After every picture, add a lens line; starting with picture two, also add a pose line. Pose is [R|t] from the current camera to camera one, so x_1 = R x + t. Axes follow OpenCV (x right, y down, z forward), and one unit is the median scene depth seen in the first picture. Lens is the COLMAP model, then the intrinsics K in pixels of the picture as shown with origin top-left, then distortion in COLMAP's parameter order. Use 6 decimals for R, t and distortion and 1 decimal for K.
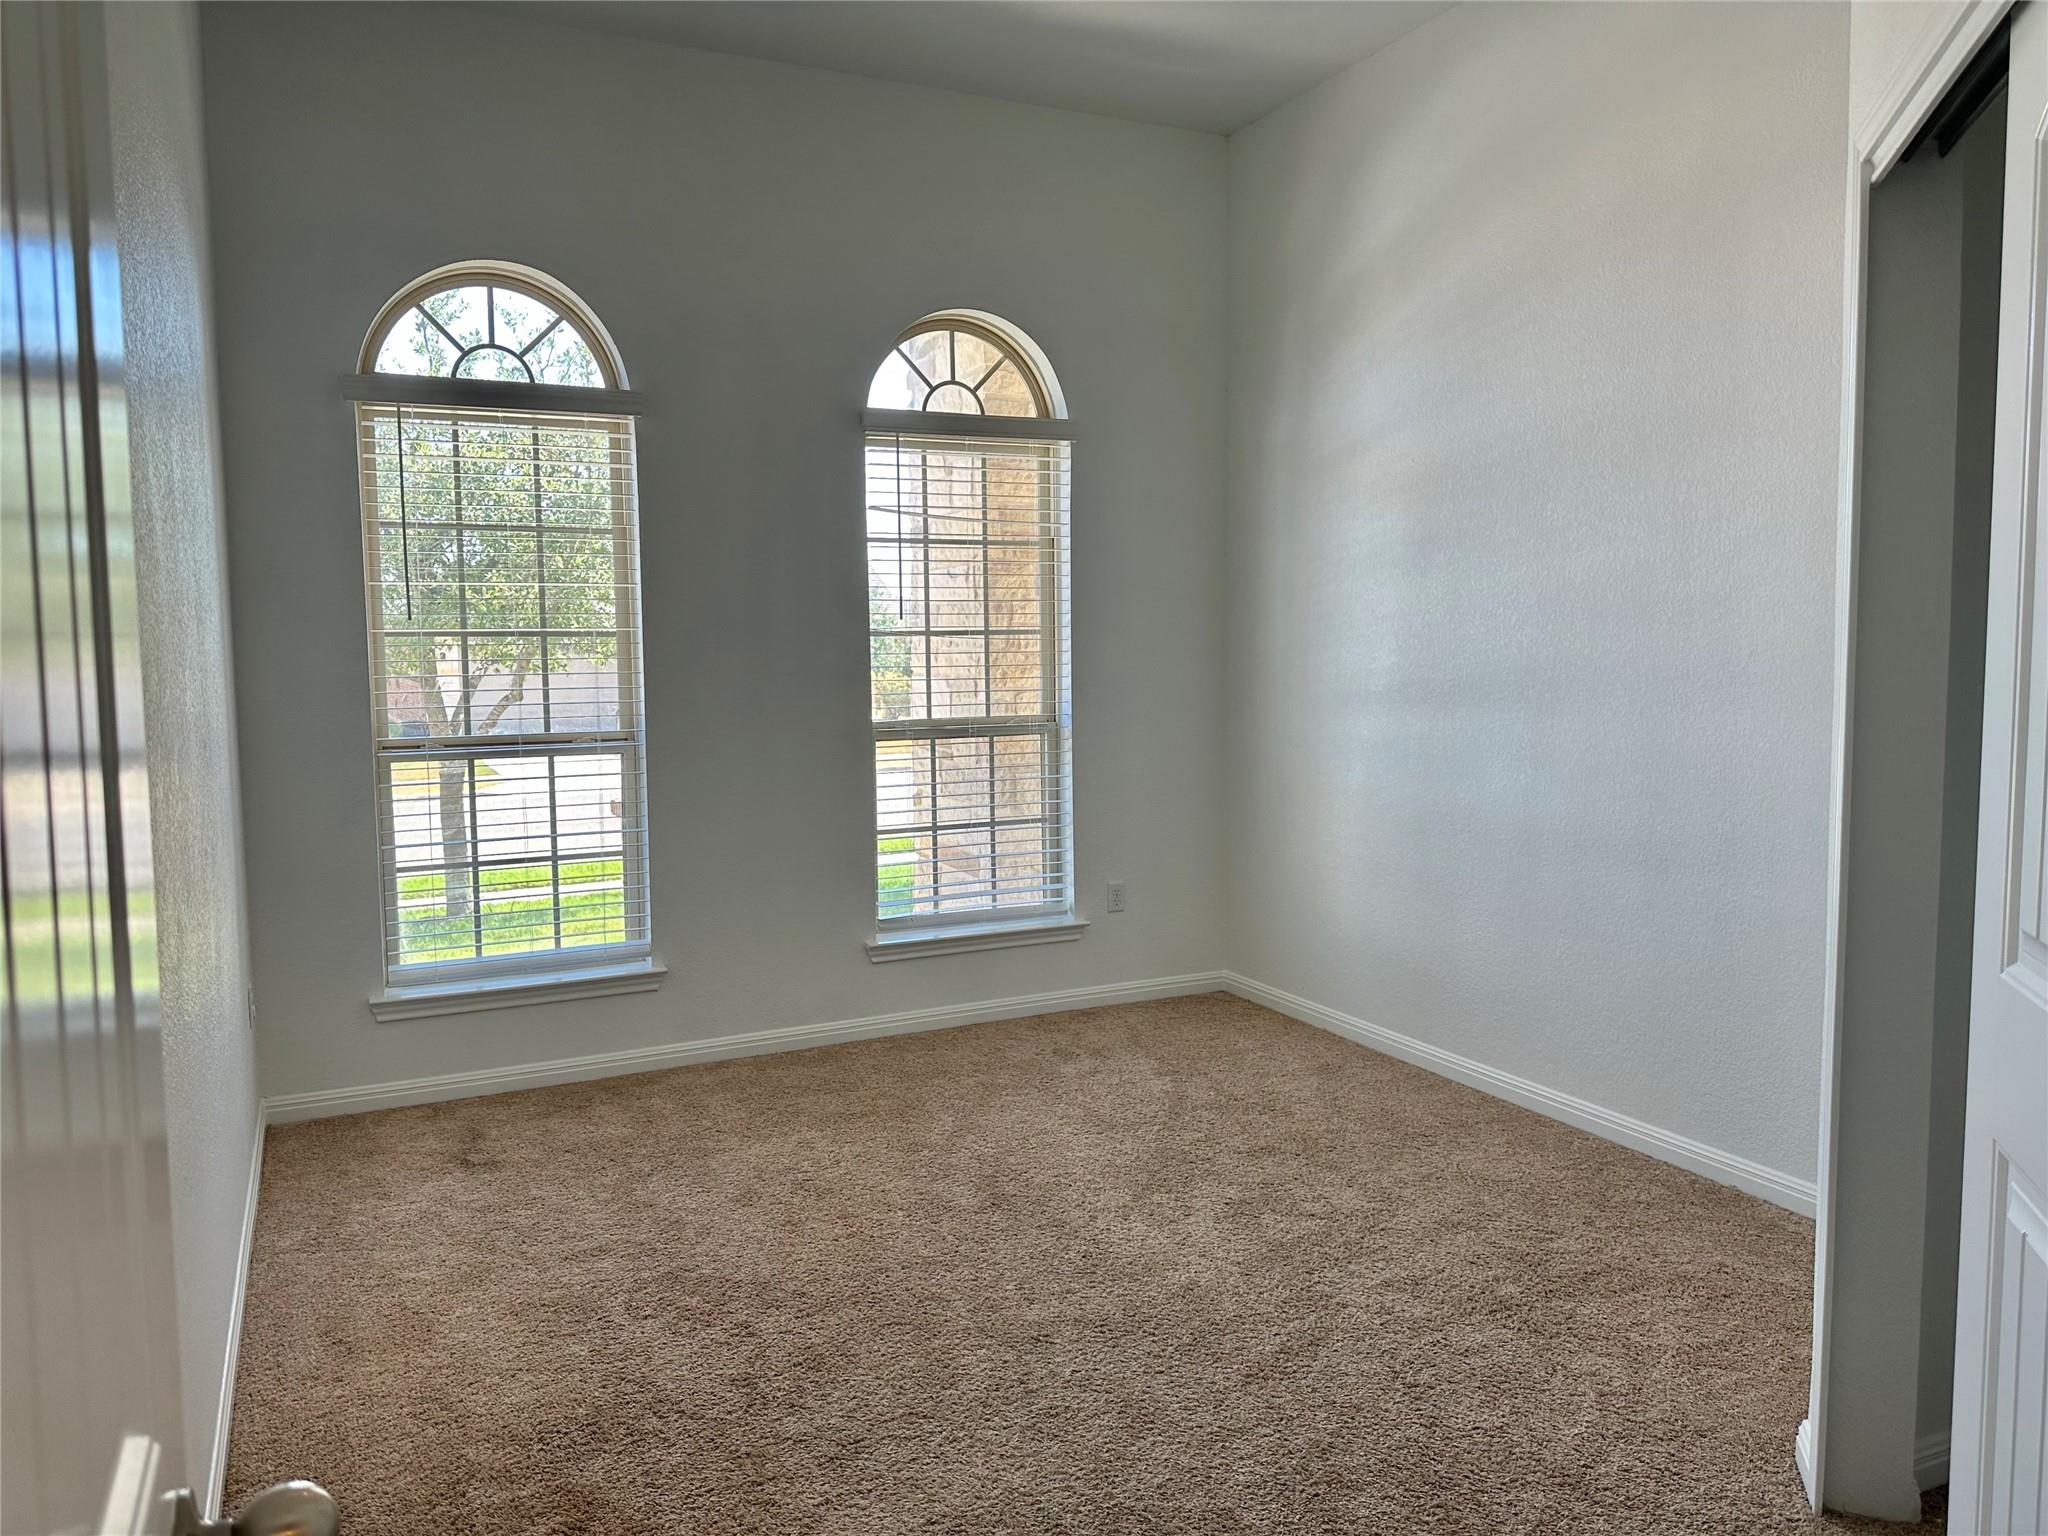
lens RADIAL K [[1434.3, 0, 1025.6], [0, 1434.3, 762.1], [0, 0, 1]] dist [0.044664, -0.019762]
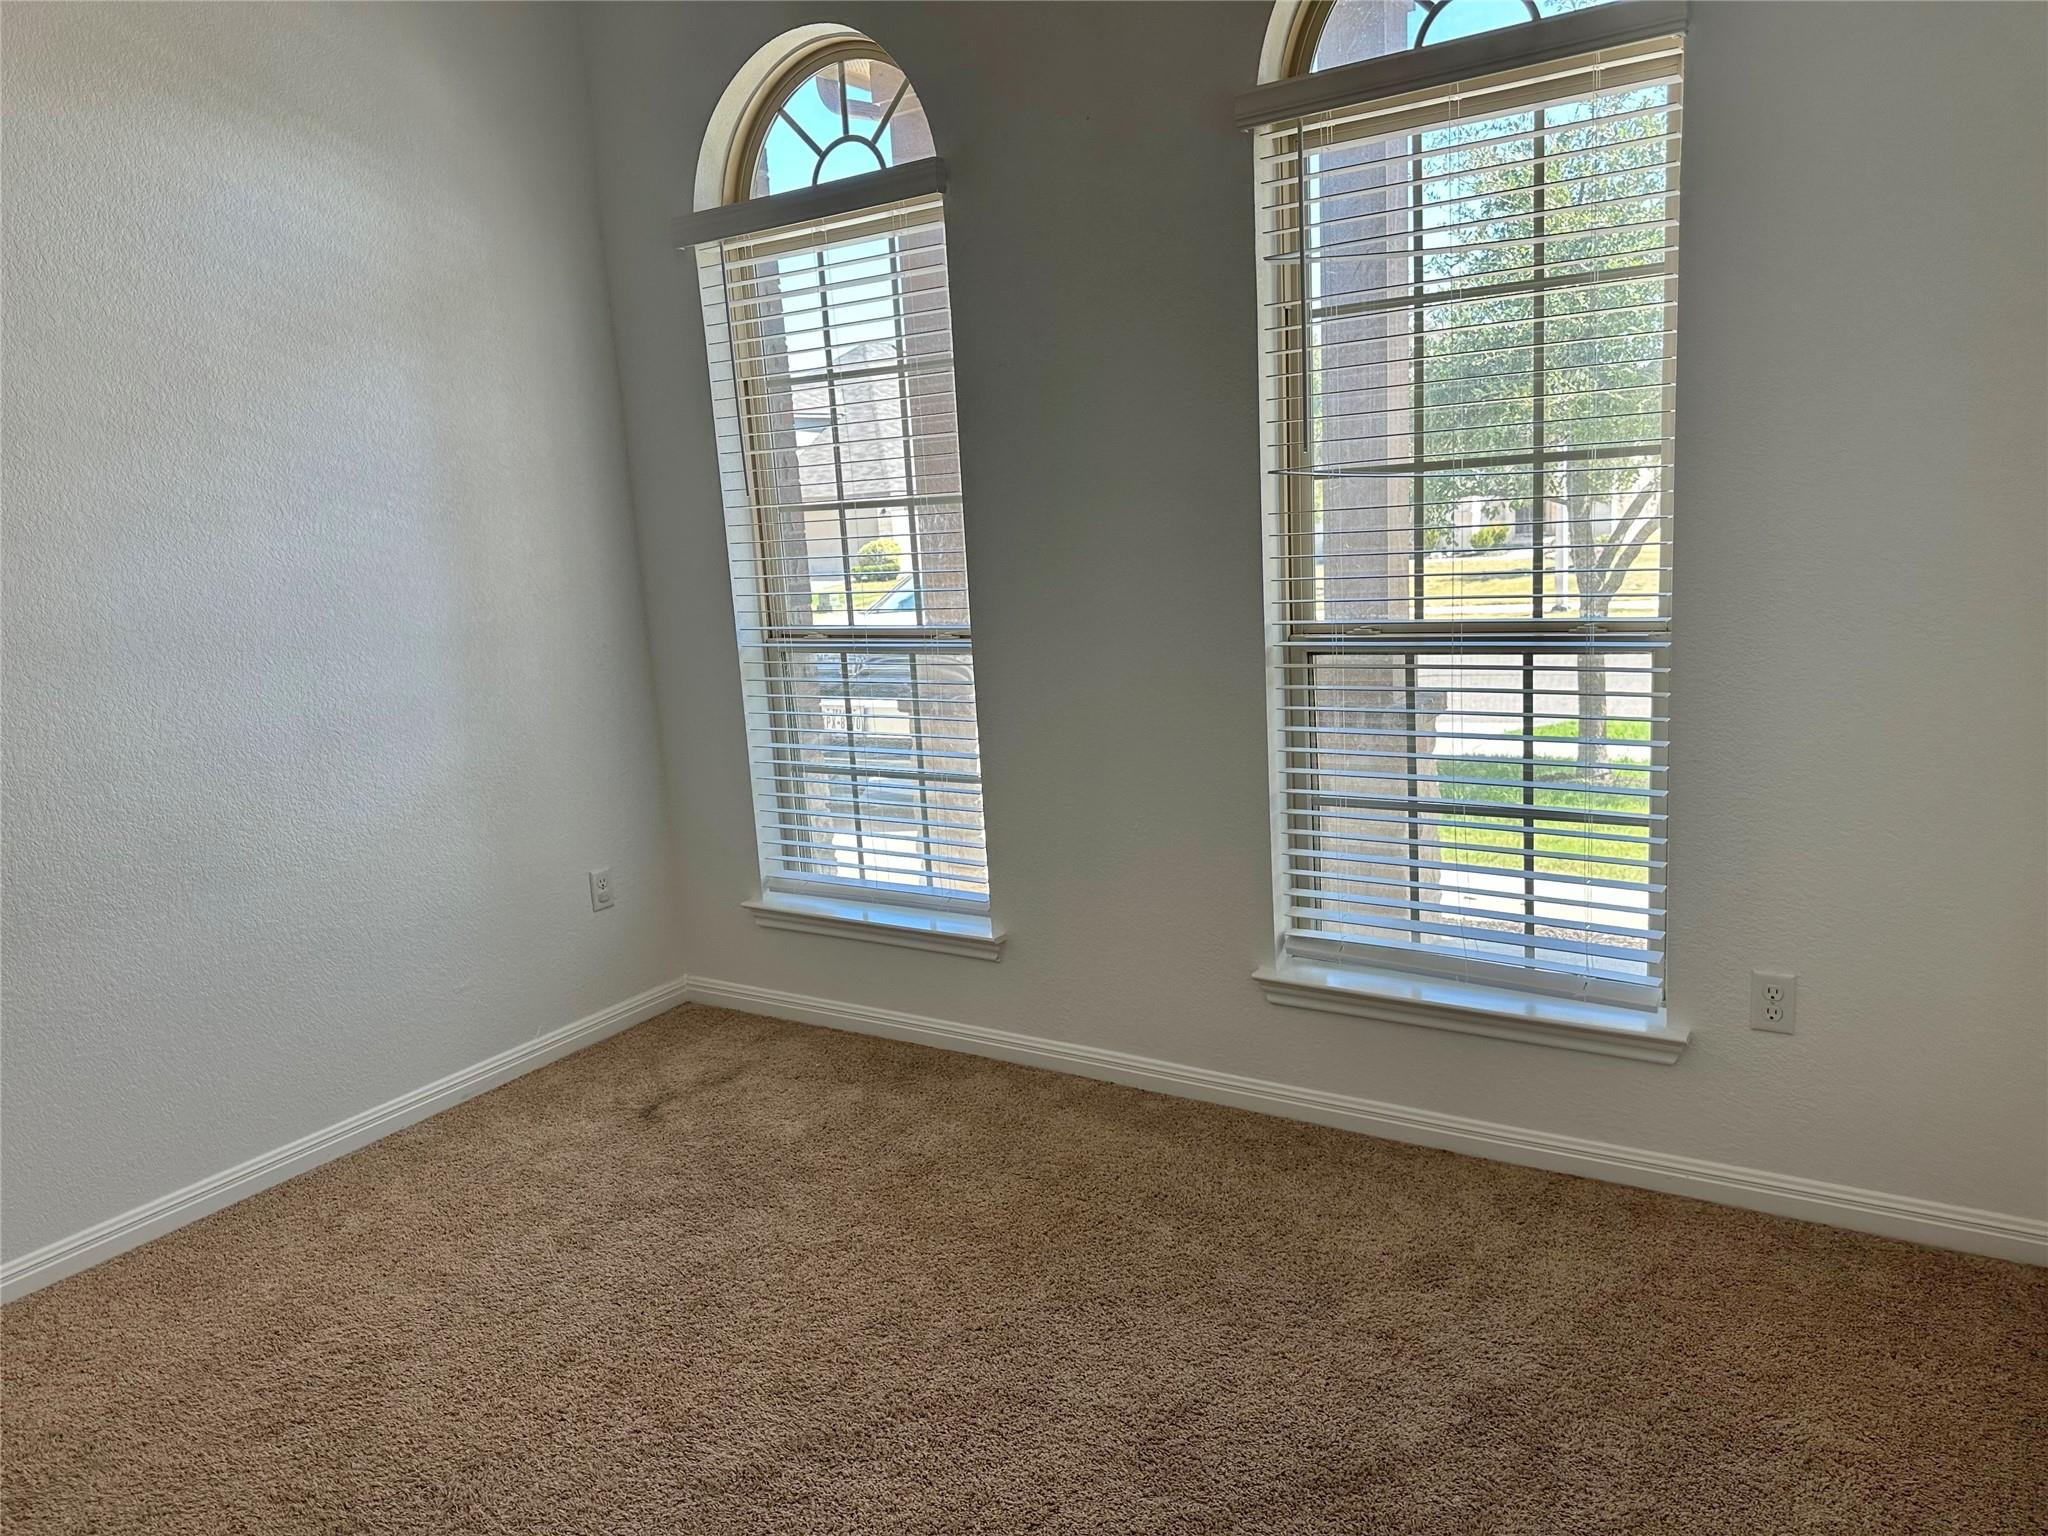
lens RADIAL K [[1434.3, 0, 1022.4], [0, 1434.3, 778.1], [0, 0, 1]] dist [0.044664, -0.019762]
pose [[0.493957, 0.155496, -0.855469, 0.401449], [-0.000673, 0.983947, 0.178460, -0.079317], [0.869486, -0.087576, 0.486132, 0.641828]]
